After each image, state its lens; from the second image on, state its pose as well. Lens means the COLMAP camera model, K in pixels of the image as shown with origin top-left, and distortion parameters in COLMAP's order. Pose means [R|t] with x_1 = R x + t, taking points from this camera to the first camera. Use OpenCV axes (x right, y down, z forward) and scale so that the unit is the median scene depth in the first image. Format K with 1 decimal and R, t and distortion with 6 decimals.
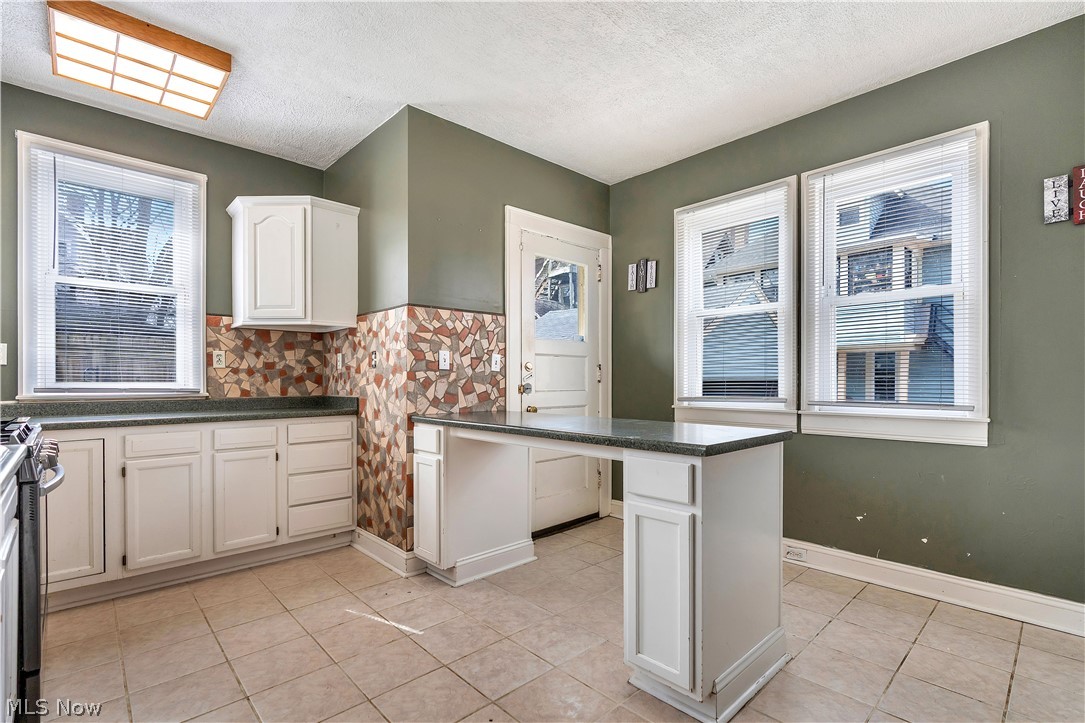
lens RADIAL K [[494.9, 0, 553.1], [0, 494.9, 386.7], [0, 0, 1]] dist [-0.007562, 0.002221]
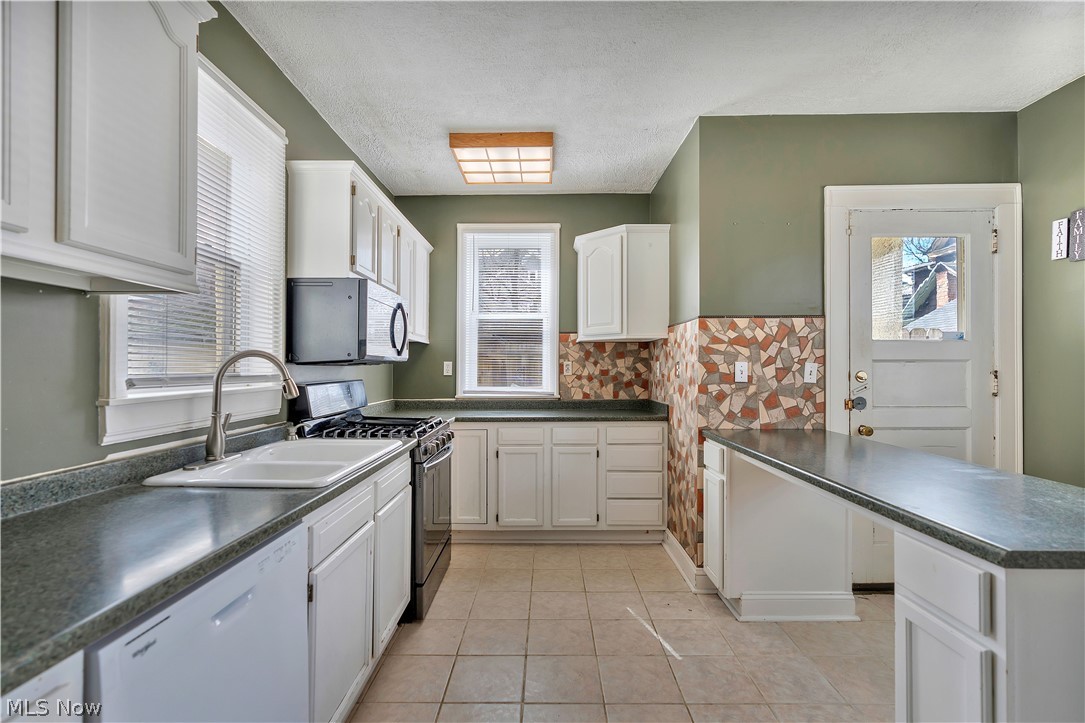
lens RADIAL K [[494.9, 0, 544.4], [0, 494.9, 366.2], [0, 0, 1]] dist [-0.007562, 0.002221]
pose [[0.716819, -0.000588, -0.697259, 0.165201], [-0.008743, 0.999913, -0.009831, -0.052550], [0.697204, 0.013143, 0.716752, 0.071568]]
